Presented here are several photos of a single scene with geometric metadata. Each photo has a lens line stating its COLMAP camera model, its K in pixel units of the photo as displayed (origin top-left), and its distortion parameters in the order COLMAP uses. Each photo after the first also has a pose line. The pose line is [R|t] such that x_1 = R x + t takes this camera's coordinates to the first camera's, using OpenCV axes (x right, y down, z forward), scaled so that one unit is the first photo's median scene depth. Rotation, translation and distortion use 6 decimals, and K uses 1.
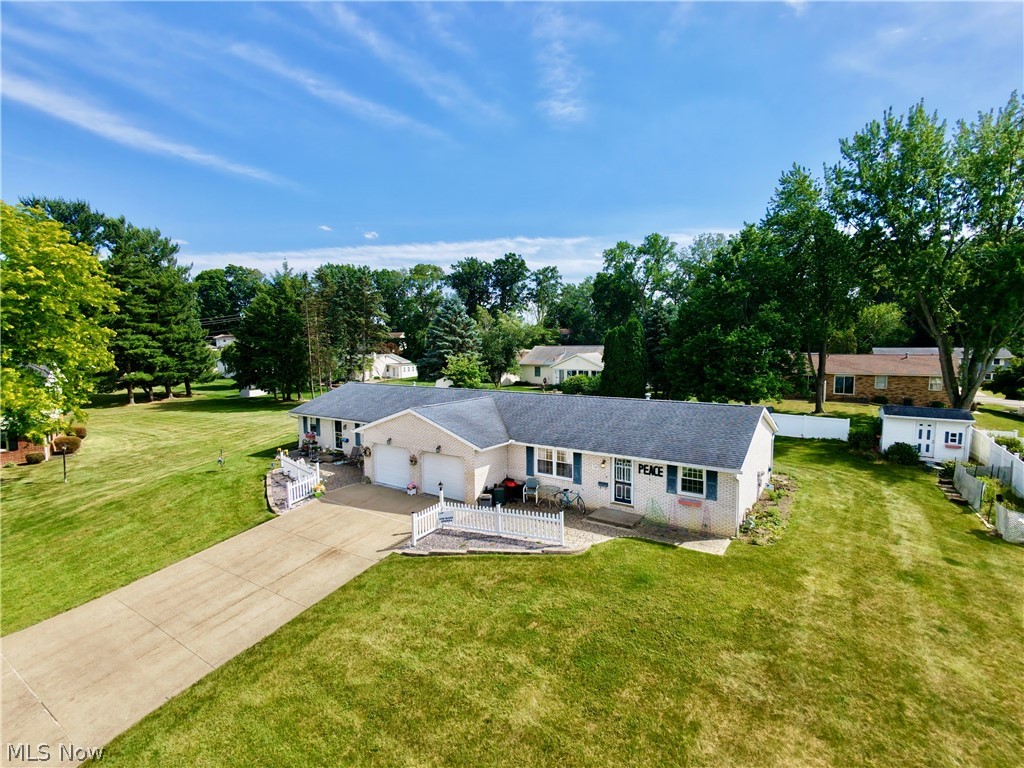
lens RADIAL K [[490.7, 0, 512.0], [0, 490.7, 384.0], [0, 0, 1]] dist [-0.003467, 0.000584]
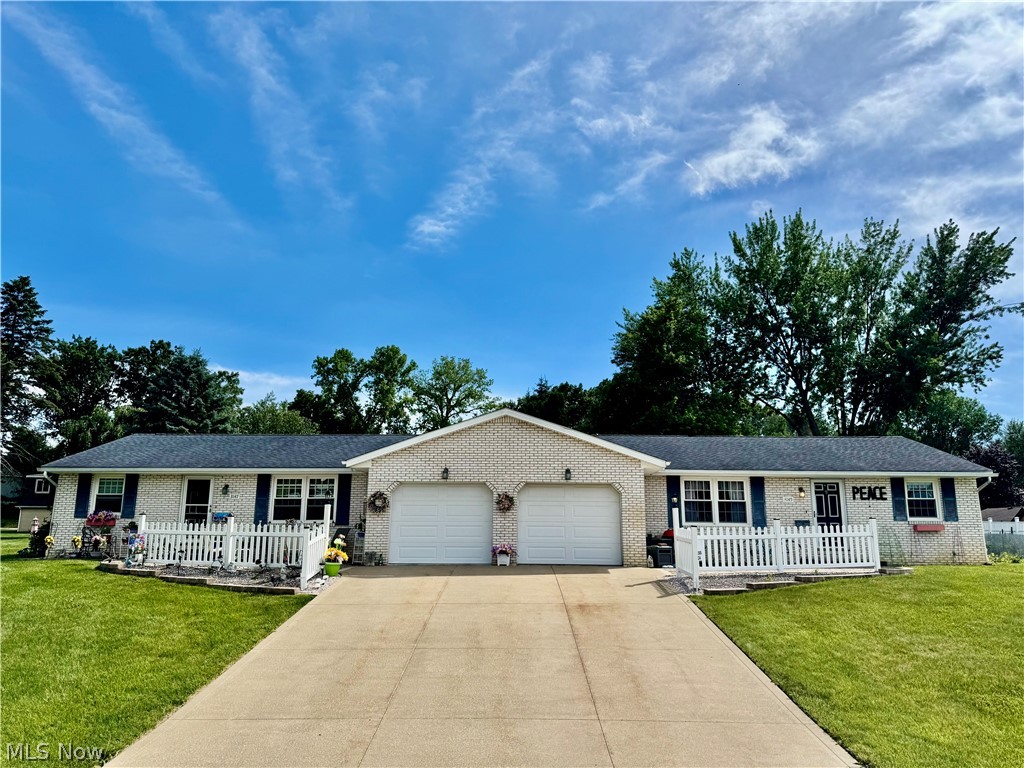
lens RADIAL K [[714.7, 0, 512.0], [0, 714.7, 384.0], [0, 0, 1]] dist [0.115989, -0.175123]
pose [[0.834660, 0.126636, 0.536009, -0.718837], [0.030479, 0.961096, -0.274528, 0.277184], [-0.549921, 0.245474, 0.798329, 0.339805]]
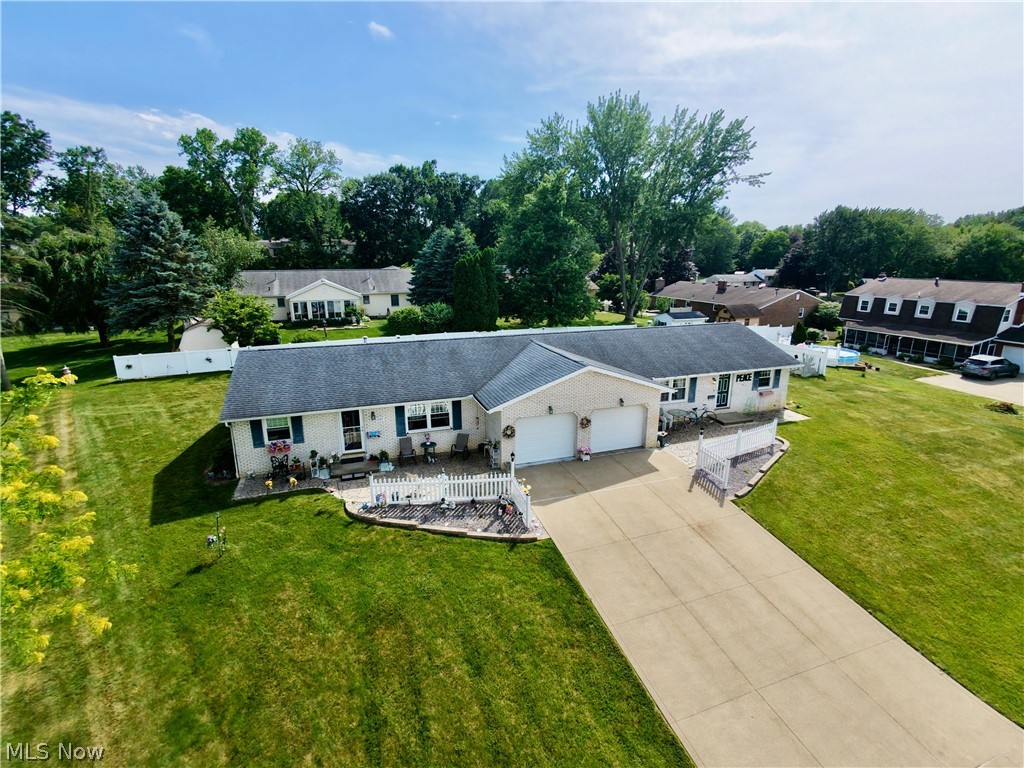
lens RADIAL K [[490.7, 0, 512.0], [0, 490.7, 384.0], [0, 0, 1]] dist [-0.003467, 0.000584]
pose [[0.596394, -0.200197, 0.777326, -1.057116], [0.064237, 0.977196, 0.202388, -0.112131], [-0.800117, -0.070770, 0.595654, 0.641962]]
